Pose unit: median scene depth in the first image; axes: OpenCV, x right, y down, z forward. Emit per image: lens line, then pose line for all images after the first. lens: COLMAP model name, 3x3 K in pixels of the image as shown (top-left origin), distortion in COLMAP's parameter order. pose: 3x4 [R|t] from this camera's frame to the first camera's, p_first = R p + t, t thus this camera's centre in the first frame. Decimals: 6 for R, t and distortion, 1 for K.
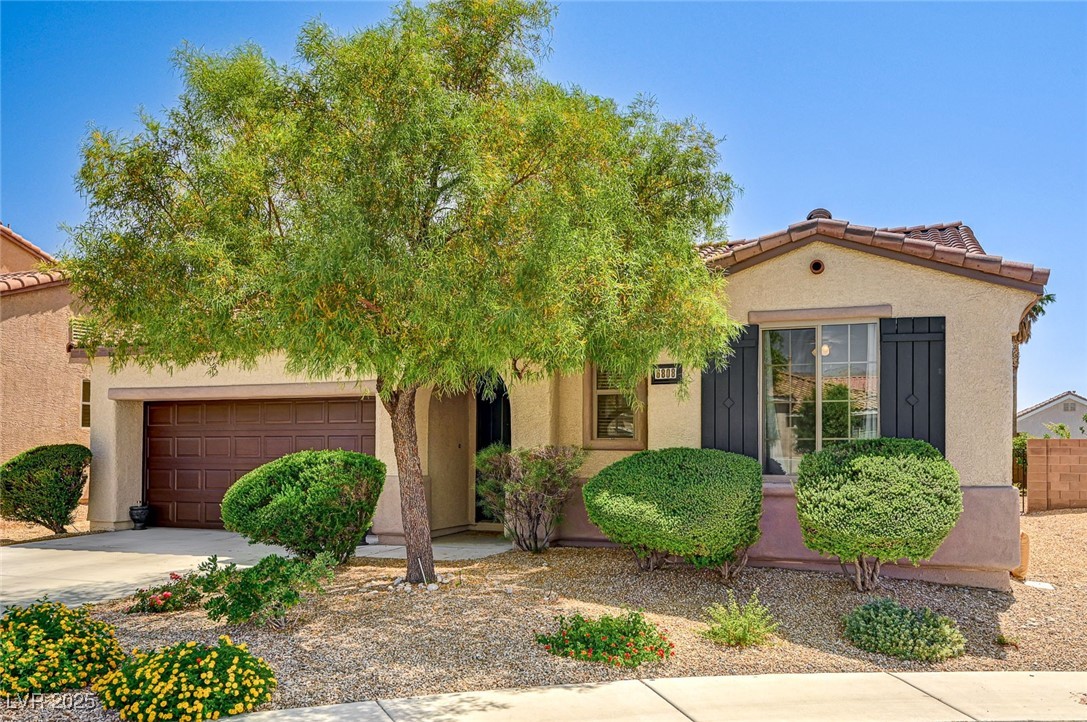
lens RADIAL K [[863.3, 0, 544.1], [0, 863.3, 435.6], [0, 0, 1]] dist [-0.004984, -0.000132]
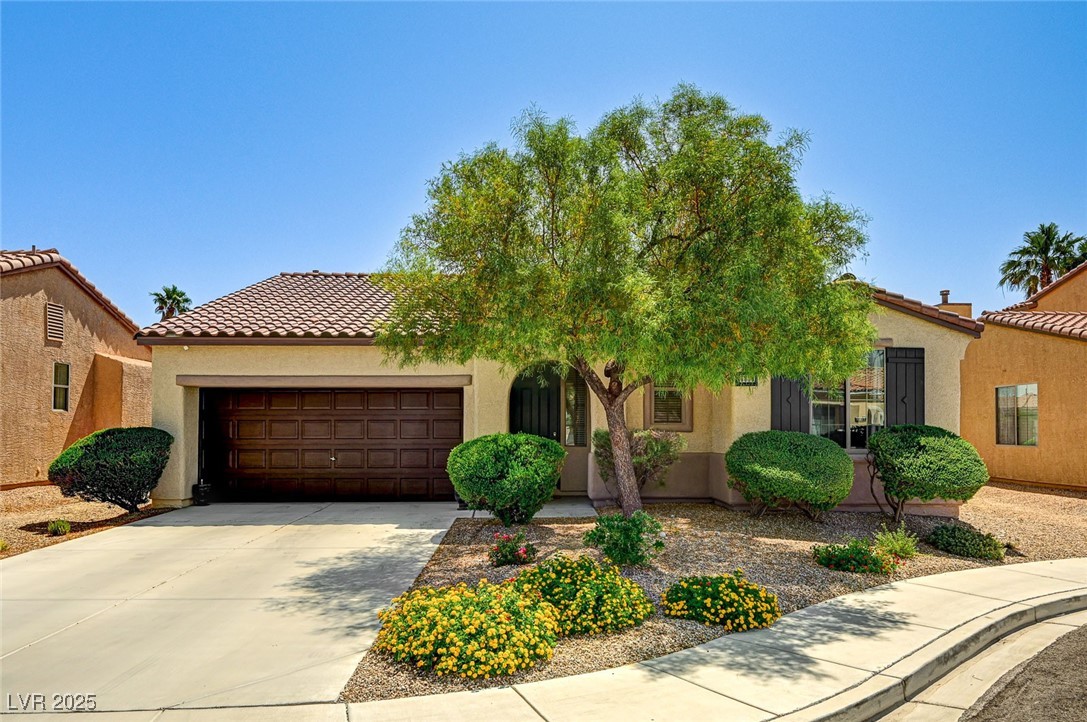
lens RADIAL K [[709.0, 0, 542.4], [0, 709.0, 418.8], [0, 0, 1]] dist [-0.002540, 0.000942]
pose [[0.933972, 0.002117, 0.357339, -0.450272], [-0.003812, 0.999985, 0.004041, -0.006626], [-0.357325, -0.005137, 0.933966, 0.017486]]
